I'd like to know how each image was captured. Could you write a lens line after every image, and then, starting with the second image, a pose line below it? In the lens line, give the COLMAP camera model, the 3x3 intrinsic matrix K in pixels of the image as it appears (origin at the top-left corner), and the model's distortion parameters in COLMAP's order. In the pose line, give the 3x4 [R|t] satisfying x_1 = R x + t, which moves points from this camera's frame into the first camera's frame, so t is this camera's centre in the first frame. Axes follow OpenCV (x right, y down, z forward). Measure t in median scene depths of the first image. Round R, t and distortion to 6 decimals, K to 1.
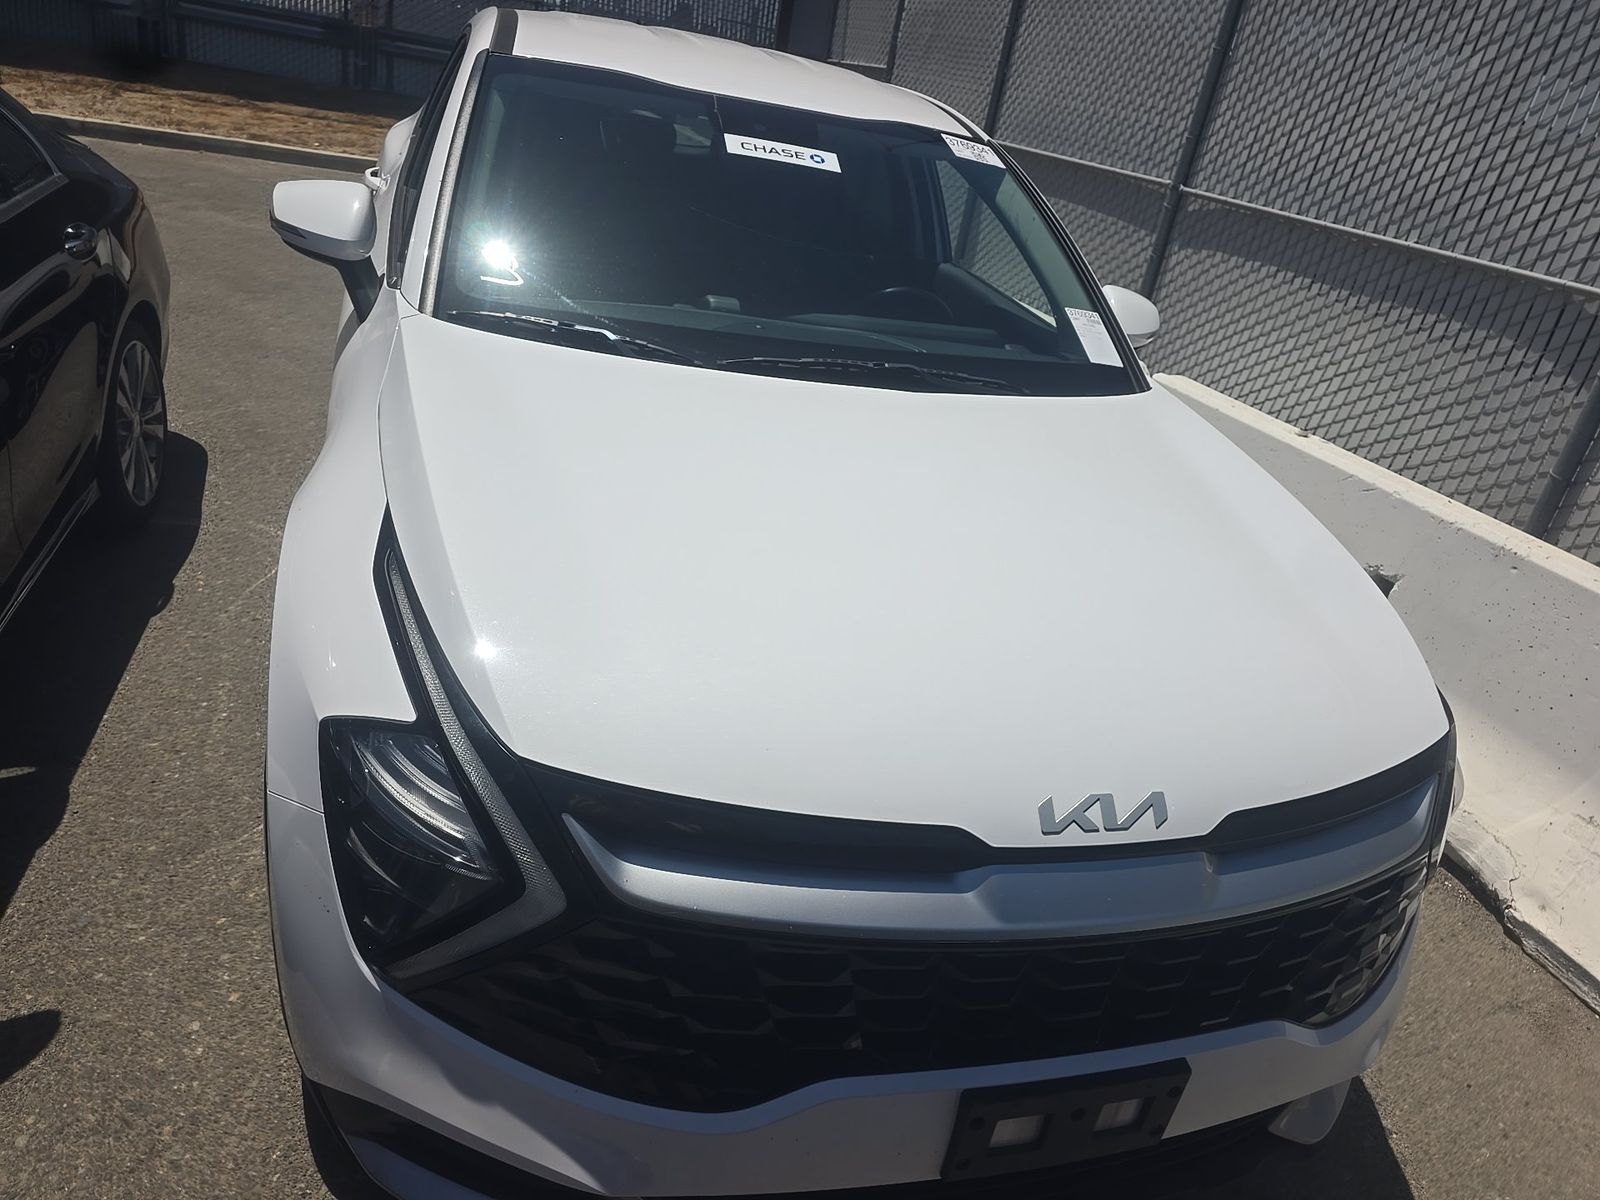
lens RADIAL K [[1099.4, 0, 804.9], [0, 1099.4, 597.8], [0, 0, 1]] dist [0.044825, -0.053821]
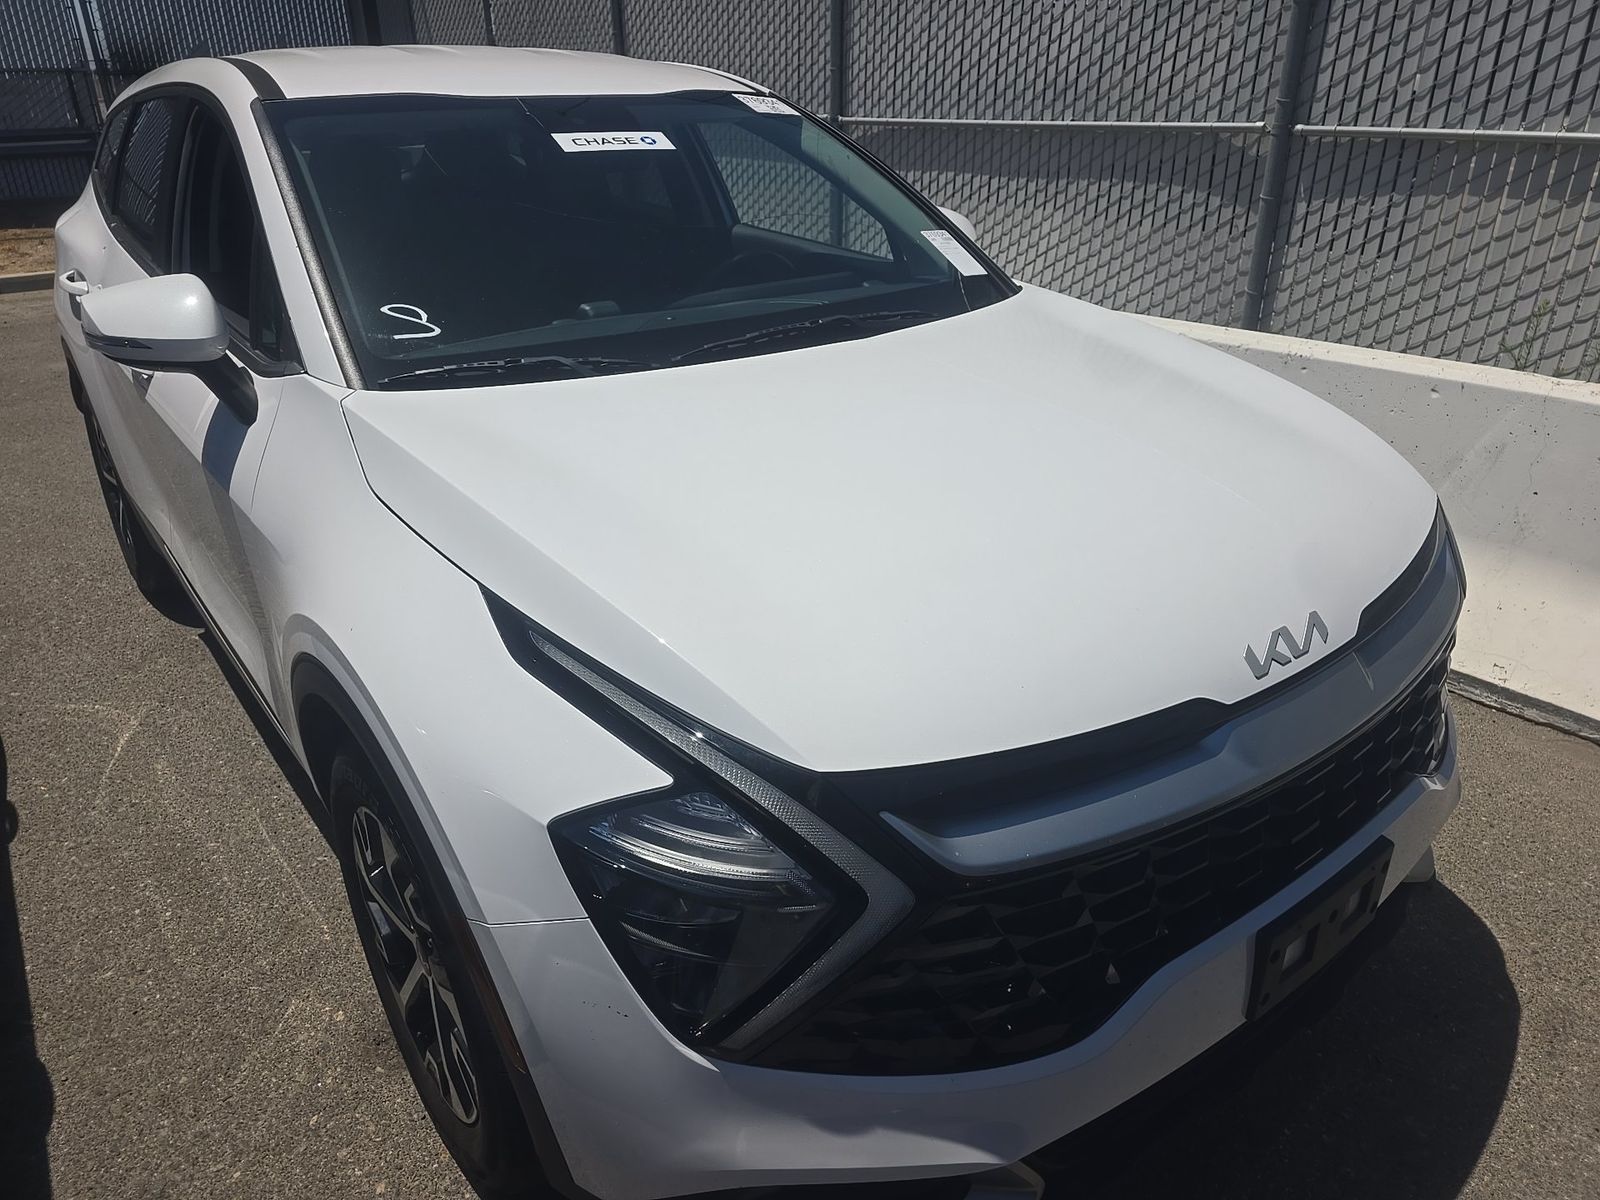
lens RADIAL K [[1099.4, 0, 787.6], [0, 1099.4, 600.6], [0, 0, 1]] dist [0.044825, -0.053821]
pose [[0.918804, -0.309329, 0.245185, -0.223063], [0.305157, 0.950664, 0.055830, -0.028535], [-0.250358, 0.023523, 0.967868, 0.037916]]
